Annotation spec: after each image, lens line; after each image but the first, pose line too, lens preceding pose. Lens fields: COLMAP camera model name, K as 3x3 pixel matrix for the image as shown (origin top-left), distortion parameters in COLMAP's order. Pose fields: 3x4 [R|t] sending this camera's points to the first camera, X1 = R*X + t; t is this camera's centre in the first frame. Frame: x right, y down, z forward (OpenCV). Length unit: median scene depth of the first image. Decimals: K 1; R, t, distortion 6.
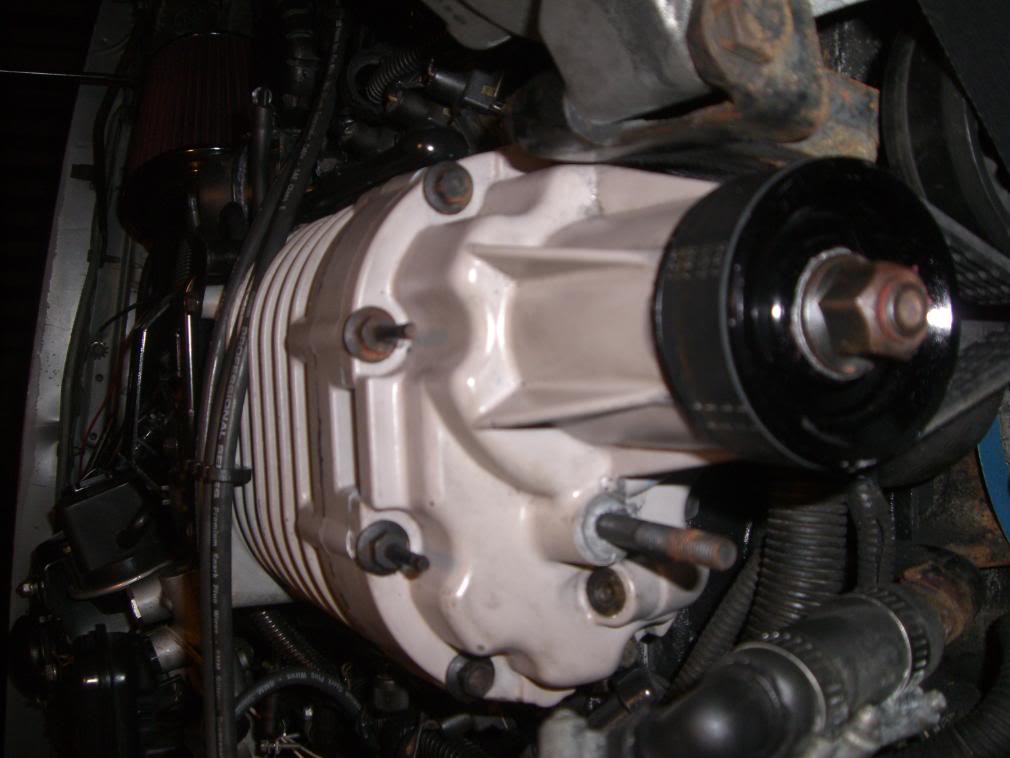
lens RADIAL K [[1117.0, 0, 505.0], [0, 1117.0, 379.0], [0, 0, 1]] dist [-0.089015, -0.001552]
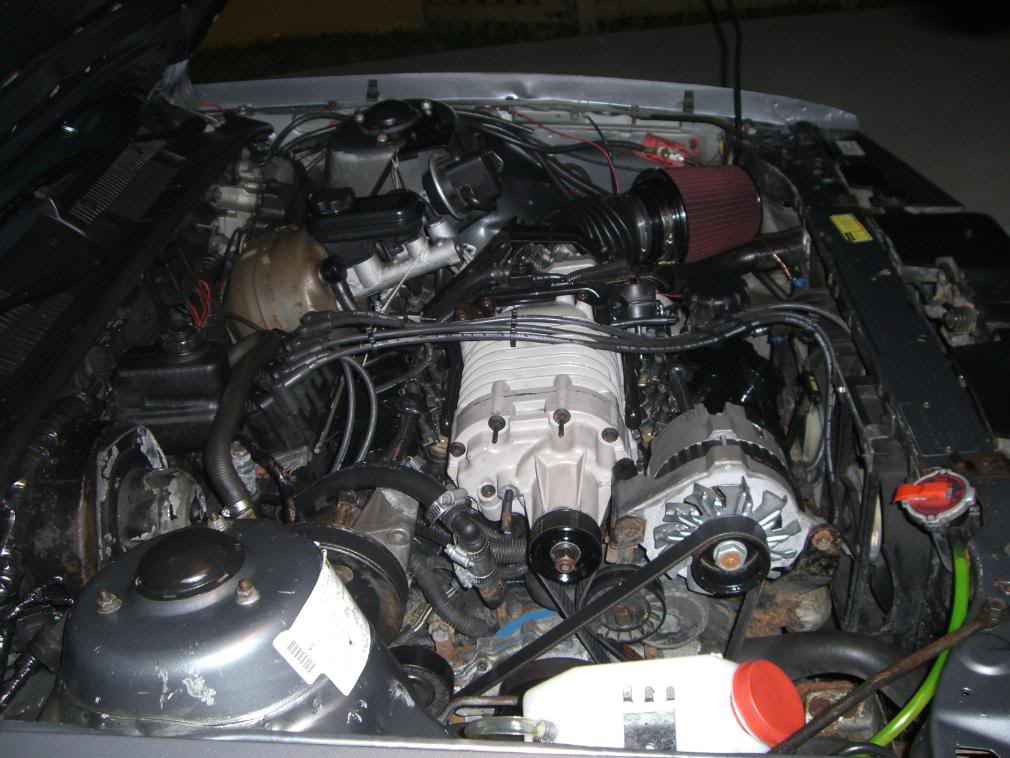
lens RADIAL K [[1118.9, 0, 505.0], [0, 1118.9, 379.0], [0, 0, 1]] dist [0.000773, -0.000011]
pose [[0.063303, 0.994255, 0.086316, -0.645073], [-0.994835, 0.055989, 0.084672, -0.194531], [0.079352, -0.091230, 0.992663, -2.776924]]
